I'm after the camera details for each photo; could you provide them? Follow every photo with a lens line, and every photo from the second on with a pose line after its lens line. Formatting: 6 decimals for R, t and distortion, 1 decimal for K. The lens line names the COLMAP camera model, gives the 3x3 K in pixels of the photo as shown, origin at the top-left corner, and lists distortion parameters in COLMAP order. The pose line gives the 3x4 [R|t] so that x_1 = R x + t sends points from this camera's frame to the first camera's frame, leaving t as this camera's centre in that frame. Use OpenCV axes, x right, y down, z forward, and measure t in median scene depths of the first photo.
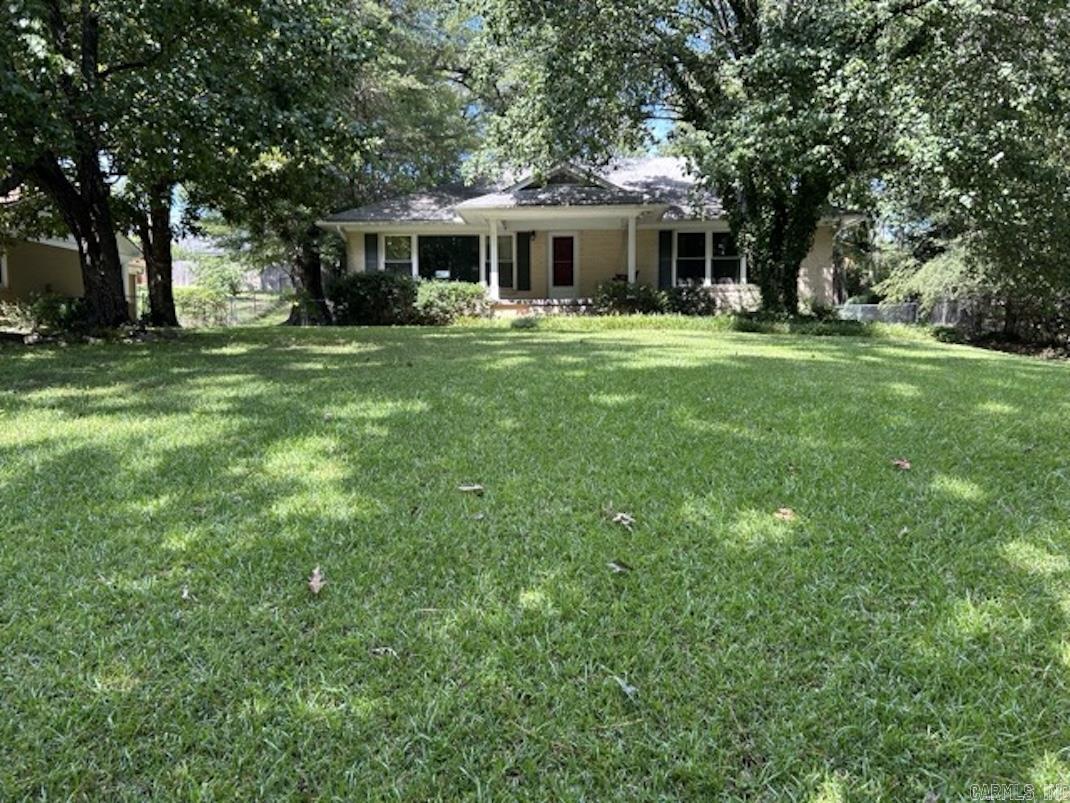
lens RADIAL K [[802.9, 0, 525.7], [0, 802.9, 397.2], [0, 0, 1]] dist [0.024614, -0.021384]
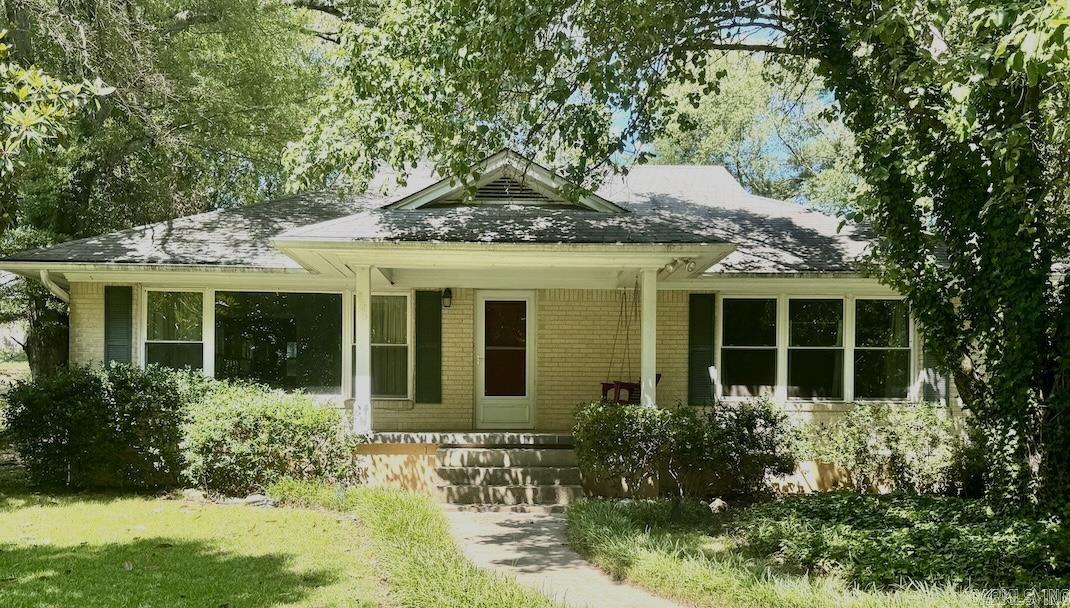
lens RADIAL K [[980.8, 0, 535.8], [0, 980.8, 306.7], [0, 0, 1]] dist [0.024957, 0.000000]
pose [[0.995820, 0.019811, 0.089161, 0.009769], [-0.004679, 0.985977, -0.166817, -0.092890], [-0.091215, 0.165703, 0.981948, 0.388036]]
